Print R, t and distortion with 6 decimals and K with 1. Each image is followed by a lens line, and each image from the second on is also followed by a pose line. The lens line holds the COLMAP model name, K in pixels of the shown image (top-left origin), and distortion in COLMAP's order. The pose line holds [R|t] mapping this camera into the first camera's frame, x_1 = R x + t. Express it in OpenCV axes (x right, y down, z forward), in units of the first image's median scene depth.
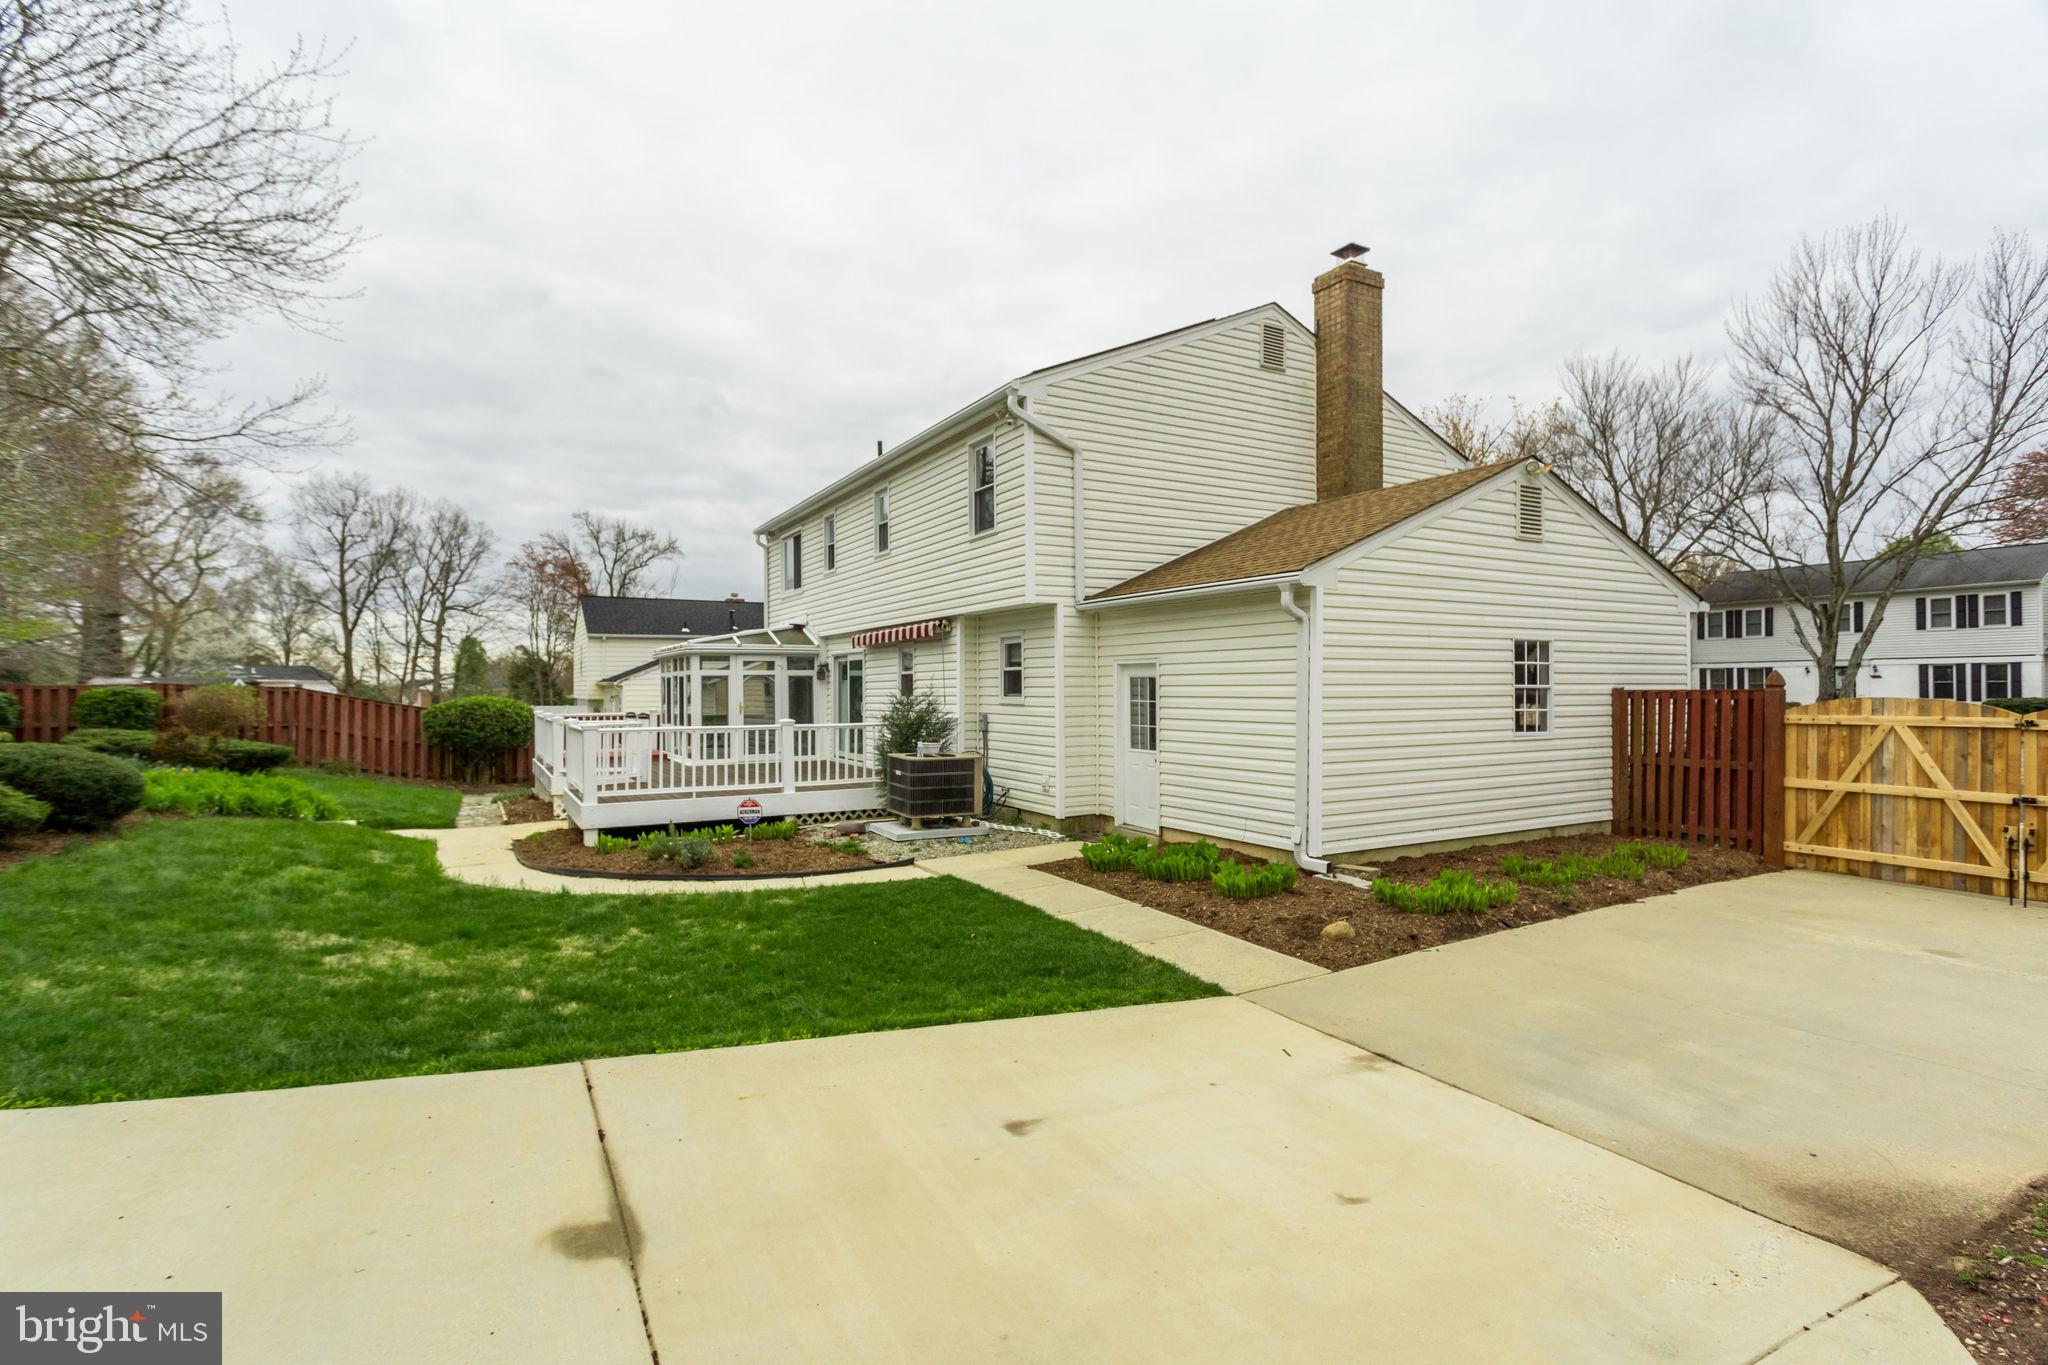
lens RADIAL K [[983.2, 0, 1003.3], [0, 983.2, 684.1], [0, 0, 1]] dist [0.004026, 0.001674]
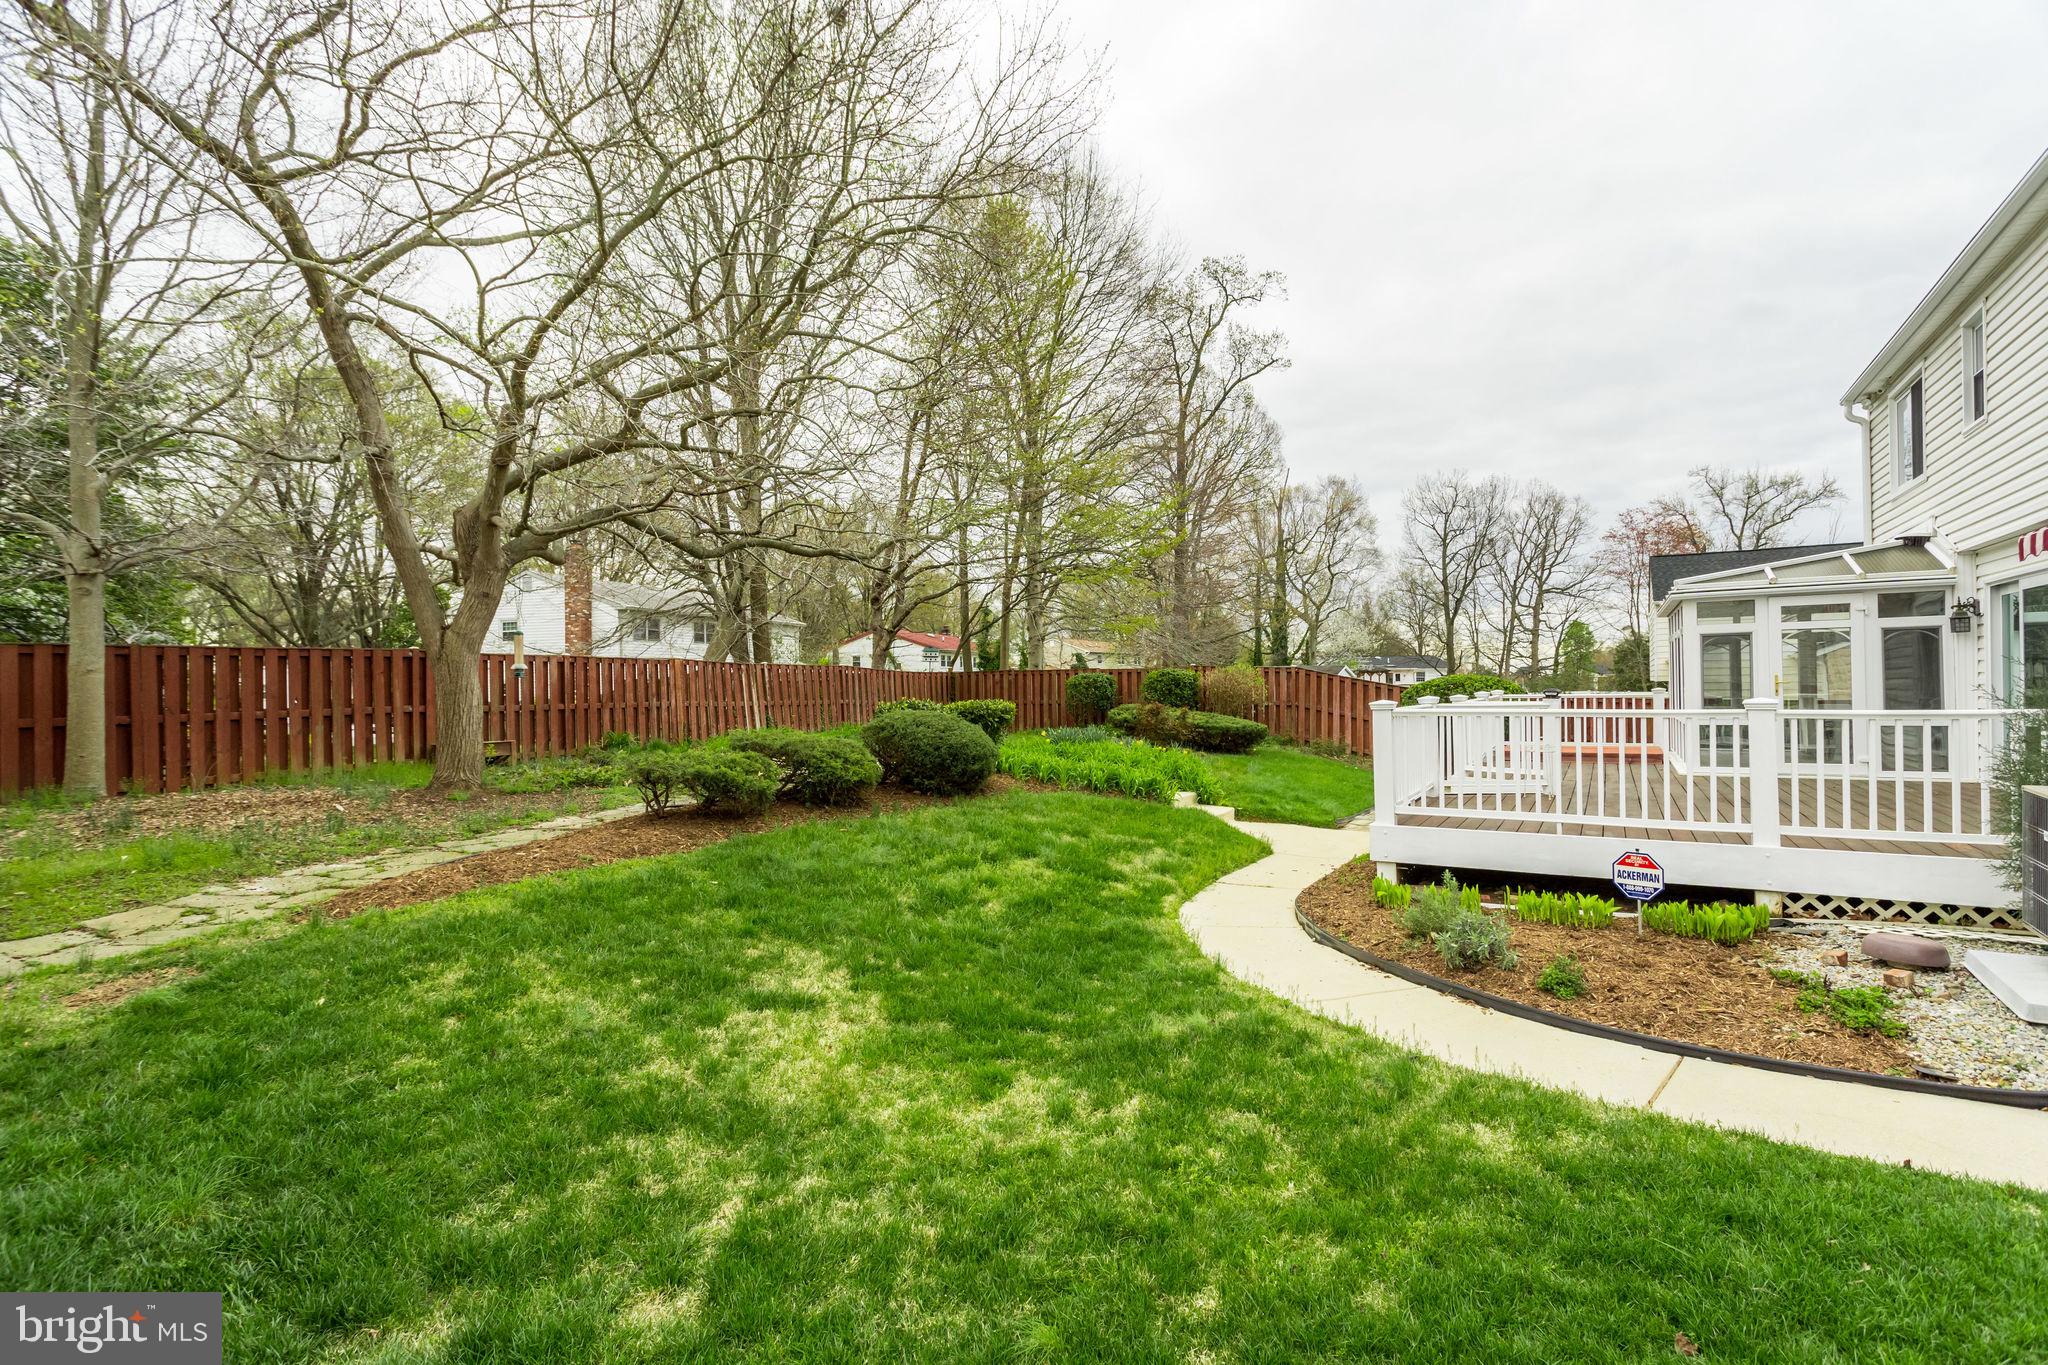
lens RADIAL K [[983.2, 0, 1027.4], [0, 983.2, 678.5], [0, 0, 1]] dist [0.004026, 0.001674]
pose [[0.521332, -0.008379, -0.853313, 0.008812], [0.014780, 0.999890, -0.000789, 0.013512], [0.853226, -0.012200, 0.521398, 0.274633]]
